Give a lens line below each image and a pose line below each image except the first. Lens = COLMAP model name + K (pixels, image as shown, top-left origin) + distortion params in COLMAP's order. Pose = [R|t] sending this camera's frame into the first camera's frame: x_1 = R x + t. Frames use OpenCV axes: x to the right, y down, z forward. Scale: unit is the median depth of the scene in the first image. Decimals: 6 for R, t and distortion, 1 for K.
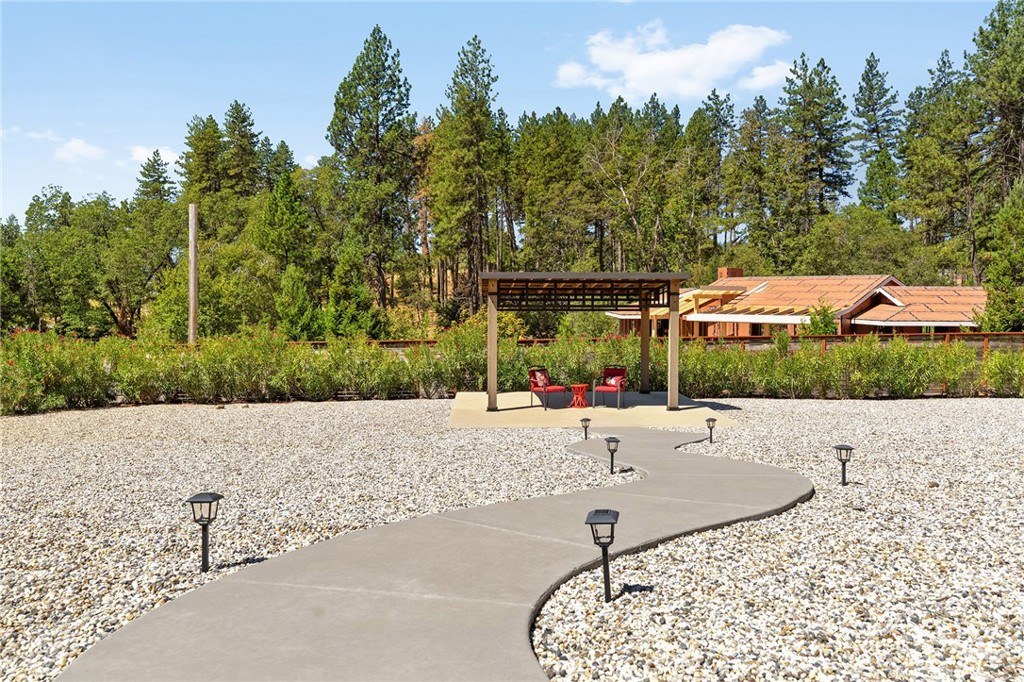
lens RADIAL K [[800.2, 0, 518.8], [0, 800.2, 344.2], [0, 0, 1]] dist [-0.008051, 0.003965]
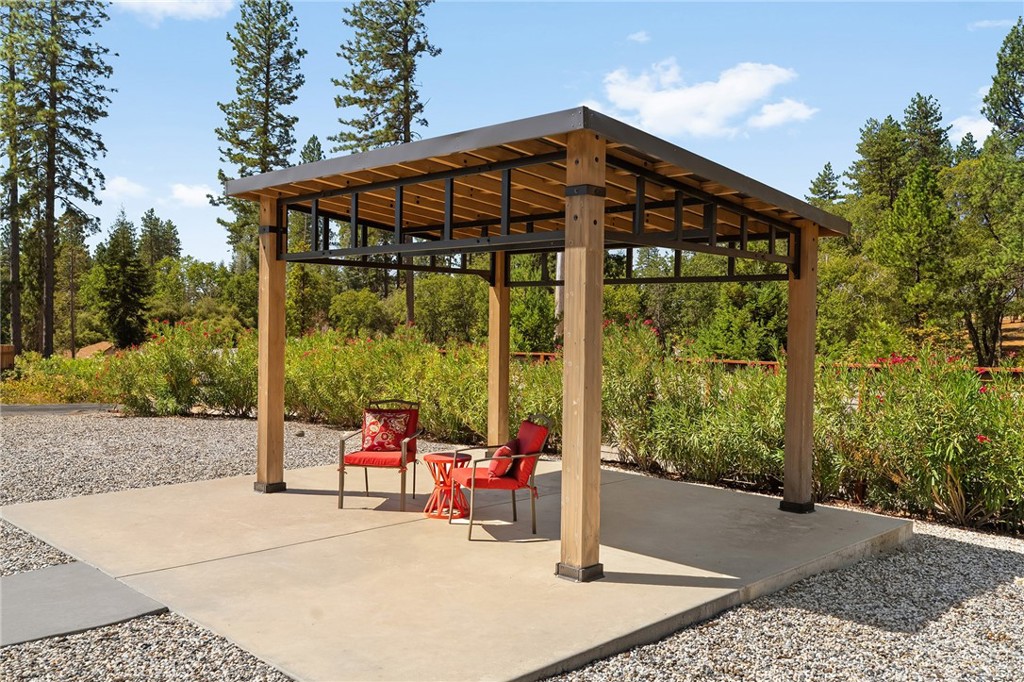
lens RADIAL K [[875.3, 0, 513.4], [0, 875.3, 362.4], [0, 0, 1]] dist [0.007216, -0.013586]
pose [[0.689075, 0.047541, -0.723129, 0.079816], [-0.062454, 0.998029, 0.006101, 0.000334], [0.721994, 0.040958, 0.690686, 0.149177]]
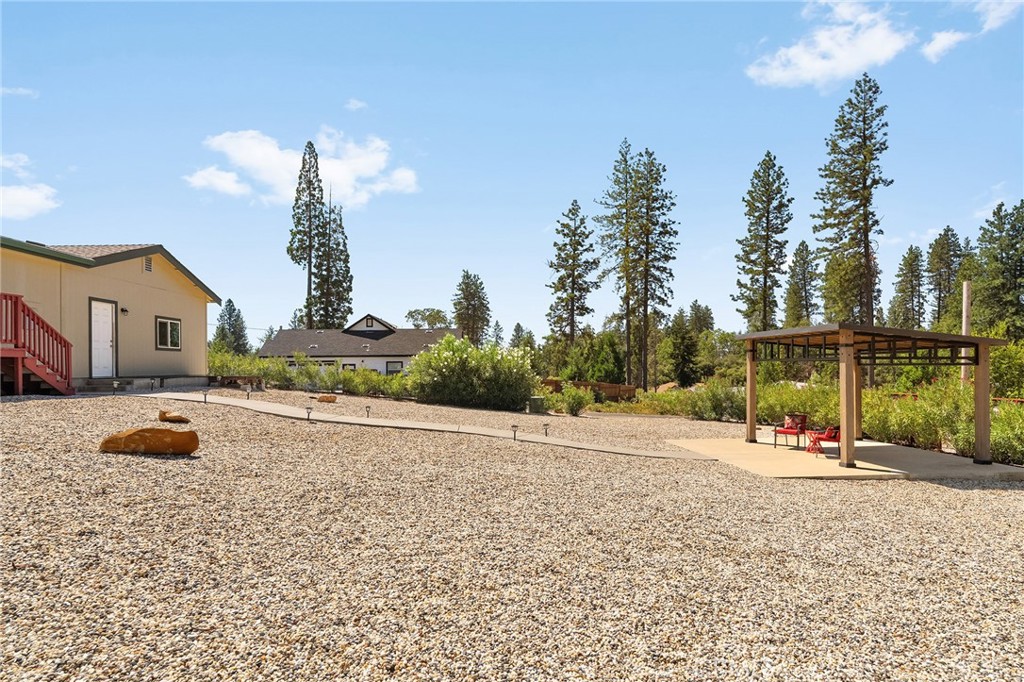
lens RADIAL K [[572.6, 0, 515.3], [0, 572.6, 368.2], [0, 0, 1]] dist [-0.002407, -0.006114]
pose [[0.063945, 0.006994, -0.997929, 0.167346], [-0.056818, 0.998379, 0.003356, -0.002976], [0.996335, 0.056485, 0.064239, 0.110251]]
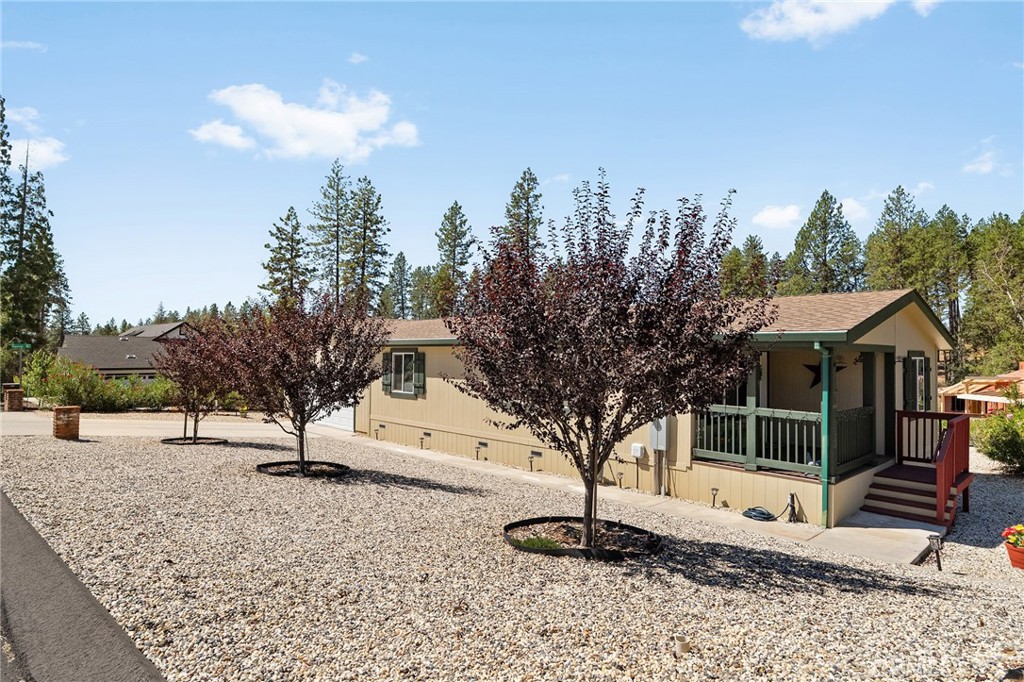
lens RADIAL K [[572.6, 0, 511.7], [0, 572.6, 340.5], [0, 0, 1]] dist [-0.002407, -0.006114]
pose [[0.720918, -0.007146, -0.692983, 0.179813], [-0.054400, 0.996278, -0.066865, -0.010110], [0.690882, 0.085903, 0.717846, -0.212457]]
